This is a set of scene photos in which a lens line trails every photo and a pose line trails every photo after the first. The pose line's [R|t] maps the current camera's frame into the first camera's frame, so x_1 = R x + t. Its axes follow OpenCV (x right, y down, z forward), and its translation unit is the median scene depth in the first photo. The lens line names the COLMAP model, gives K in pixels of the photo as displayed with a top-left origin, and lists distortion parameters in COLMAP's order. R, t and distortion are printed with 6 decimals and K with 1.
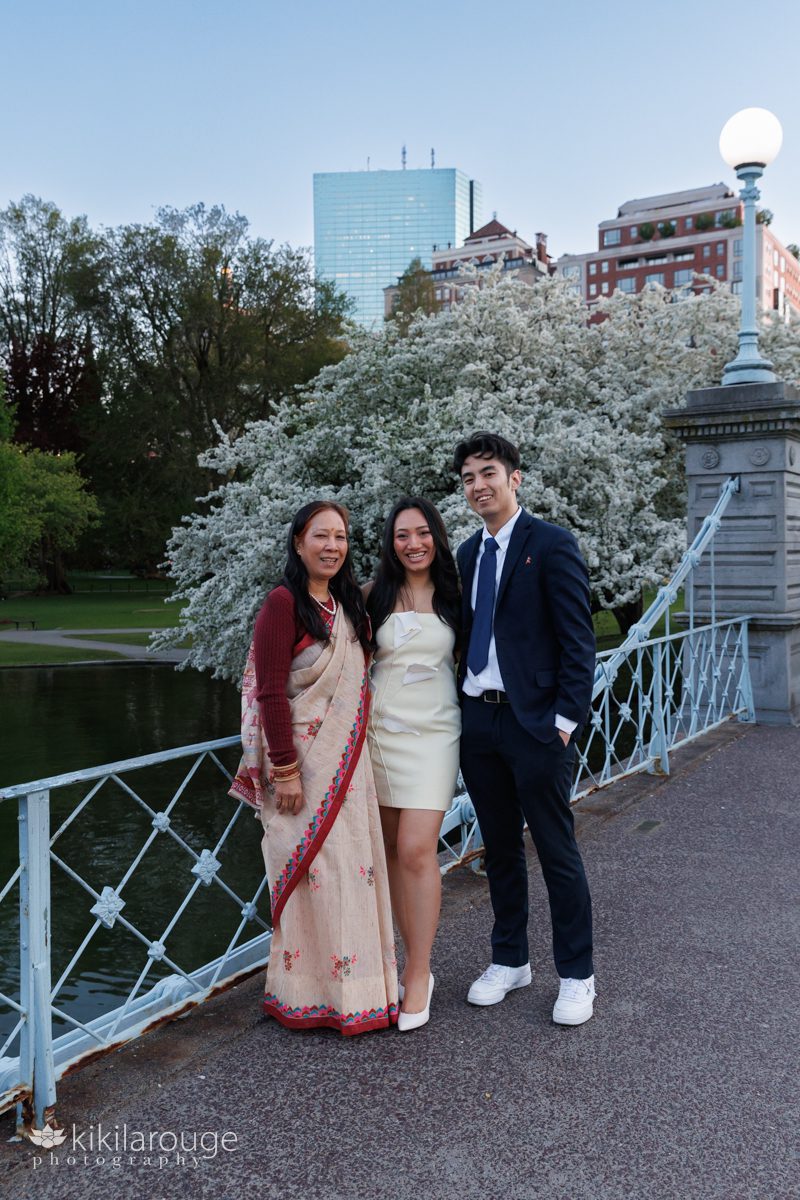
lens RADIAL K [[924.9, 0, 400.0], [0, 924.9, 643.1], [0, 0, 1]] dist [-0.002464, -0.005667]
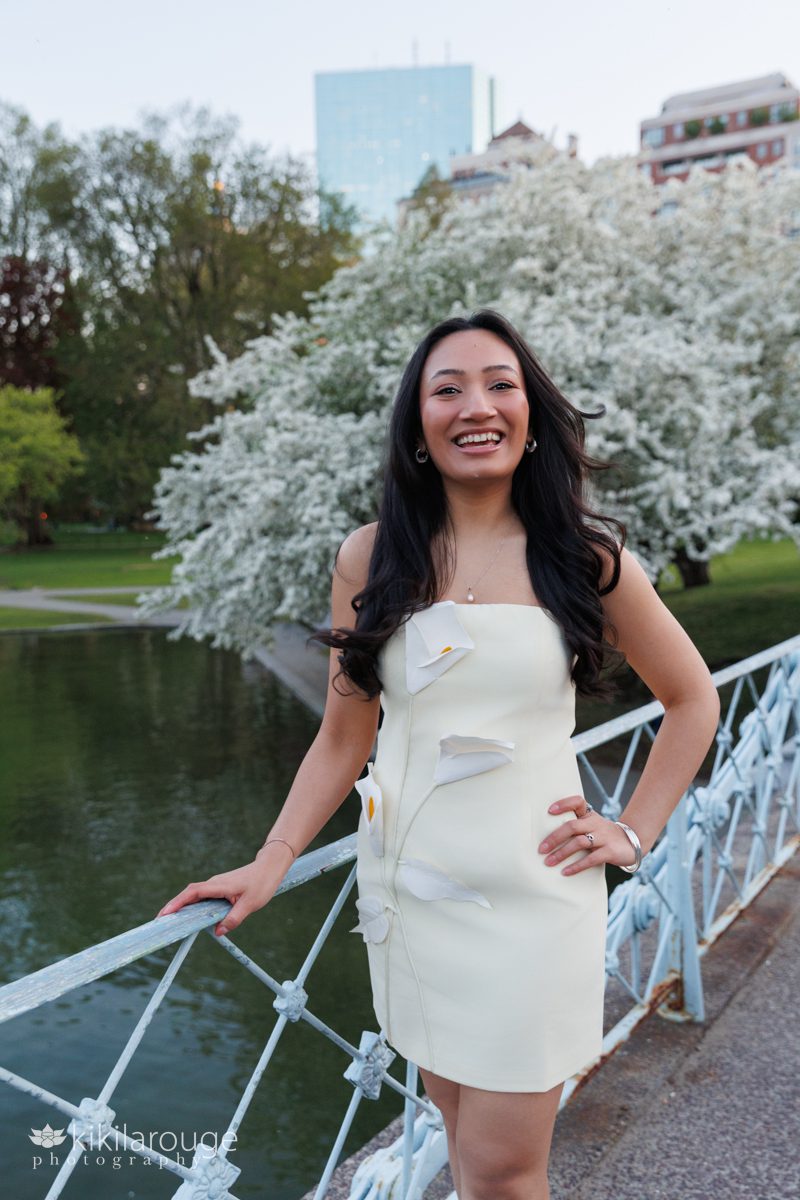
lens RADIAL K [[924.9, 0, 400.0], [0, 924.9, 643.1], [0, 0, 1]] dist [-0.002464, -0.005667]
pose [[0.999918, -0.012722, -0.001396, -0.030772], [0.012779, 0.998495, 0.053332, -0.009509], [0.000715, -0.053346, 0.998576, 0.156414]]
